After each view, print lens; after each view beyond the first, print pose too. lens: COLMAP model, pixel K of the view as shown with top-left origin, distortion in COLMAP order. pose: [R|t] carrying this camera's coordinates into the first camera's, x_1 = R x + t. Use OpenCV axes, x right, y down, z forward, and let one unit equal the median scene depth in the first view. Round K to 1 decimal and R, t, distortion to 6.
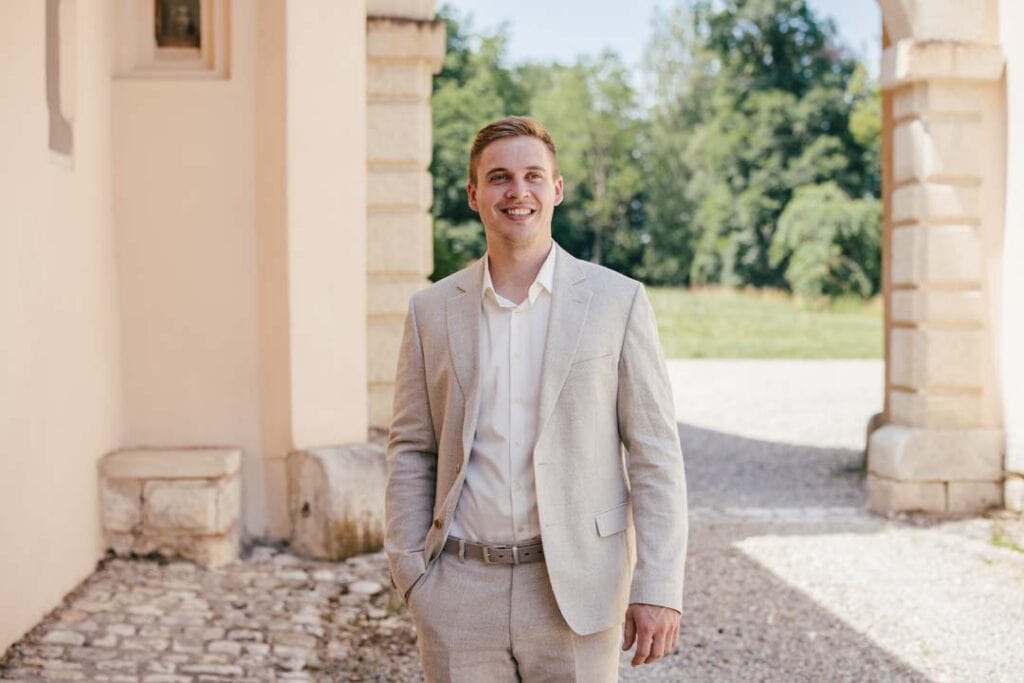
lens RADIAL K [[1471.0, 0, 511.0], [0, 1471.0, 308.9], [0, 0, 1]] dist [-0.039253, 0.022580]
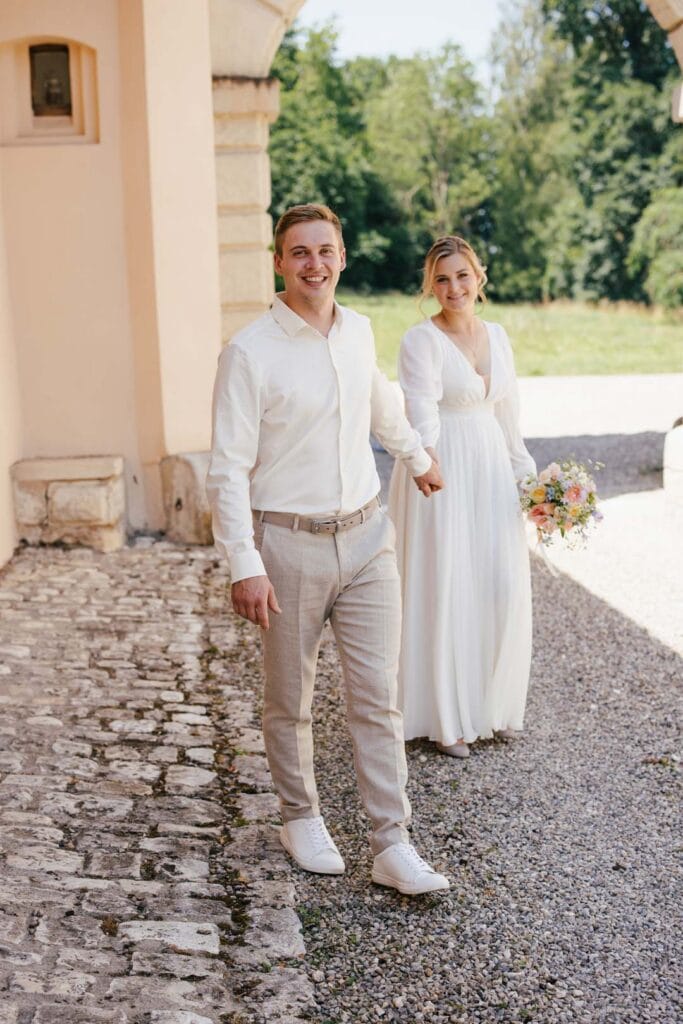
lens RADIAL K [[1579.6, 0, 294.9], [0, 1579.6, 515.1], [0, 0, 1]] dist [-0.127052, 0.569939]
pose [[0.998958, -0.026932, -0.036852, 0.003315], [0.030993, 0.992941, 0.114486, -0.000063], [0.033508, -0.115509, 0.992741, -0.298686]]
